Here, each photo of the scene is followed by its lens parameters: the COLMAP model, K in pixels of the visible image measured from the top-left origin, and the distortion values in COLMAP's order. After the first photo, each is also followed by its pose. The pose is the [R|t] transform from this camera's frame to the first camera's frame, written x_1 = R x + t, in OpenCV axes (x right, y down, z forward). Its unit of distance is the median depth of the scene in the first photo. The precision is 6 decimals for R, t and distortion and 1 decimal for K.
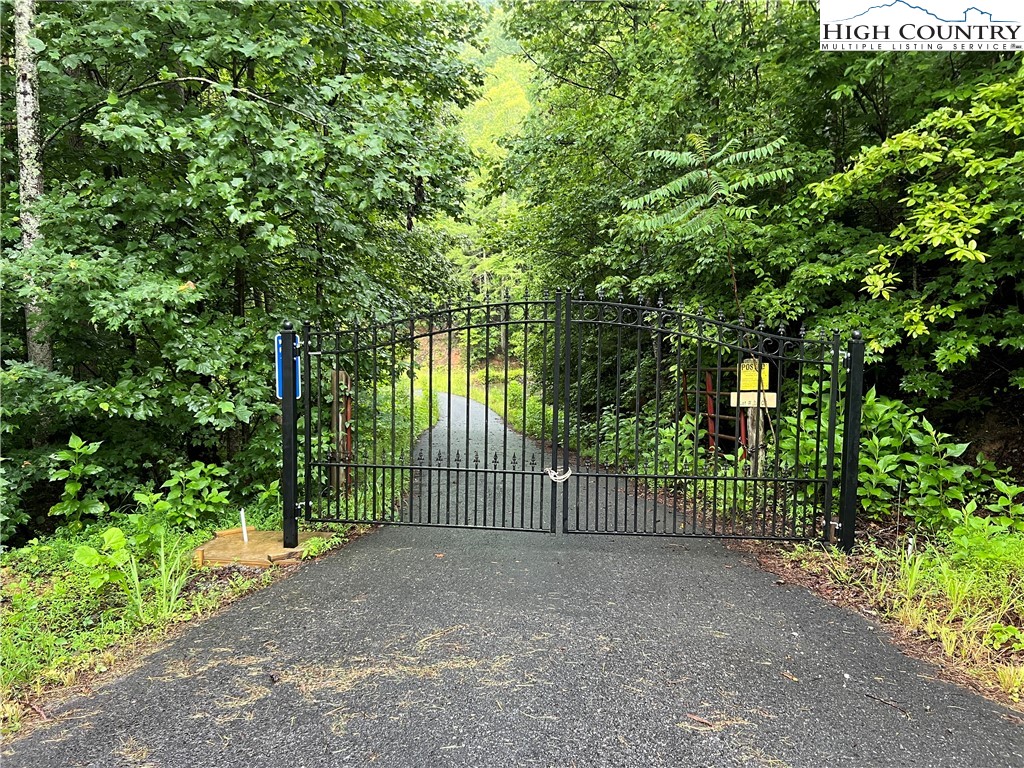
lens RADIAL K [[766.8, 0, 506.8], [0, 766.8, 383.0], [0, 0, 1]] dist [0.040717, -0.077176]
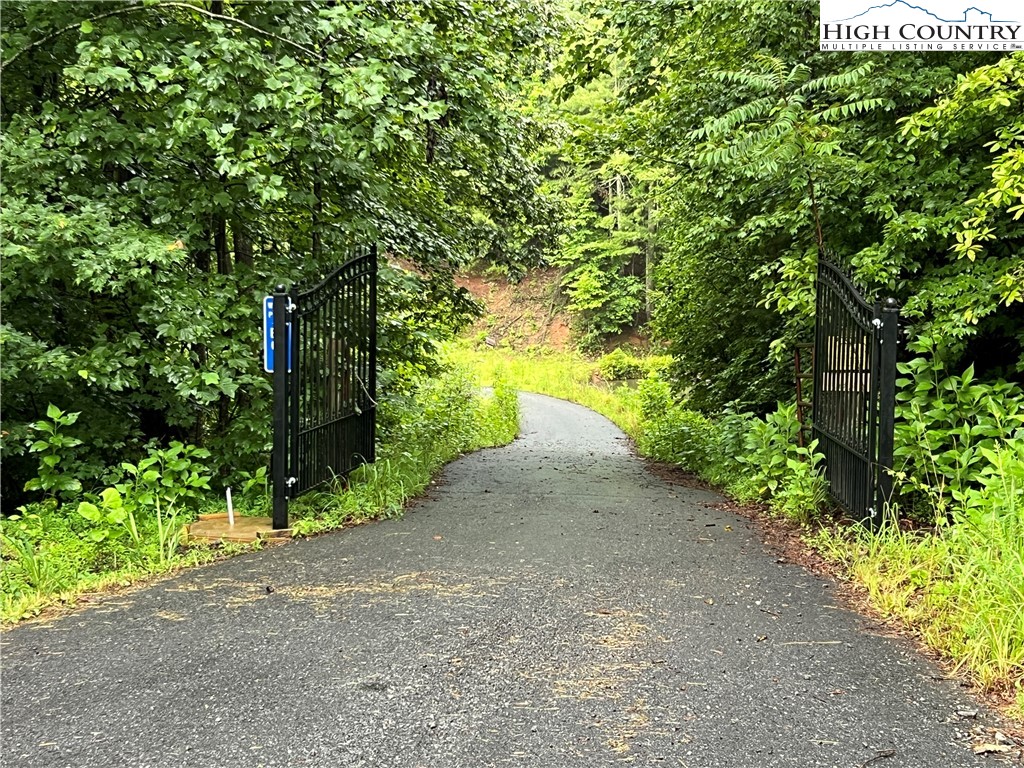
lens RADIAL K [[1483.8, 0, 514.1], [0, 1483.8, 384.1], [0, 0, 1]] dist [0.074475, 0.000000]
pose [[0.993848, 0.013534, -0.109920, 0.172560], [-0.013331, 0.999908, 0.002586, 0.028771], [0.109945, -0.001105, 0.993937, -0.667812]]
